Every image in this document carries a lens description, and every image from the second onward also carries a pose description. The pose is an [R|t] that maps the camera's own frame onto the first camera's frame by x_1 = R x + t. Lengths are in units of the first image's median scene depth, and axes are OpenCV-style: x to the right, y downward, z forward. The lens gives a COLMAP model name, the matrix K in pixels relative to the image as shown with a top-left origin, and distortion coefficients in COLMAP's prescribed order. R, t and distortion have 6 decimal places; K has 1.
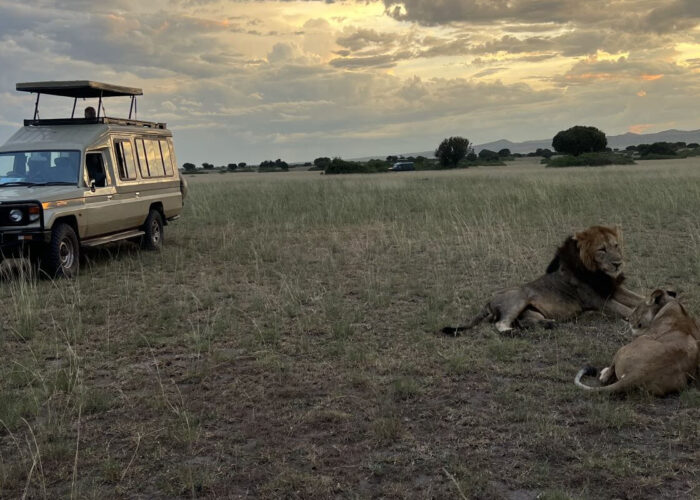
lens RADIAL K [[1048.3, 0, 349.7], [0, 1048.3, 248.8], [0, 0, 1]] dist [-0.002753, 0.000000]
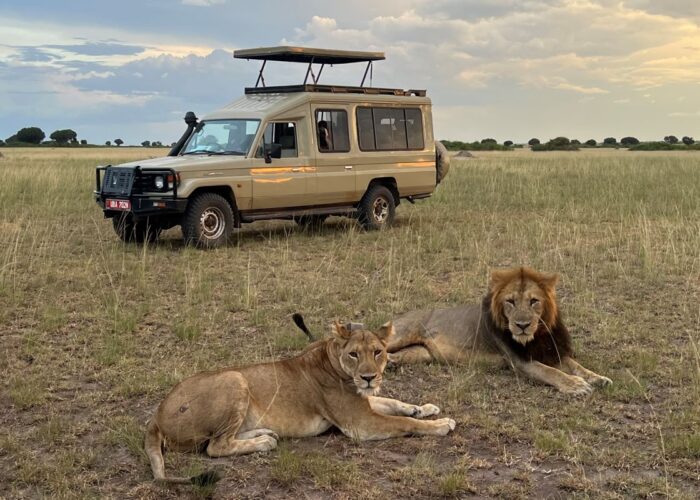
lens RADIAL K [[1048.3, 0, 350.0], [0, 1048.3, 251.5], [0, 0, 1]] dist [-0.002753, 0.000000]
pose [[0.685295, 0.116993, -0.718806, 0.492726], [-0.084503, 0.993119, 0.081077, -0.056318], [0.723346, 0.005179, 0.690466, 0.375644]]
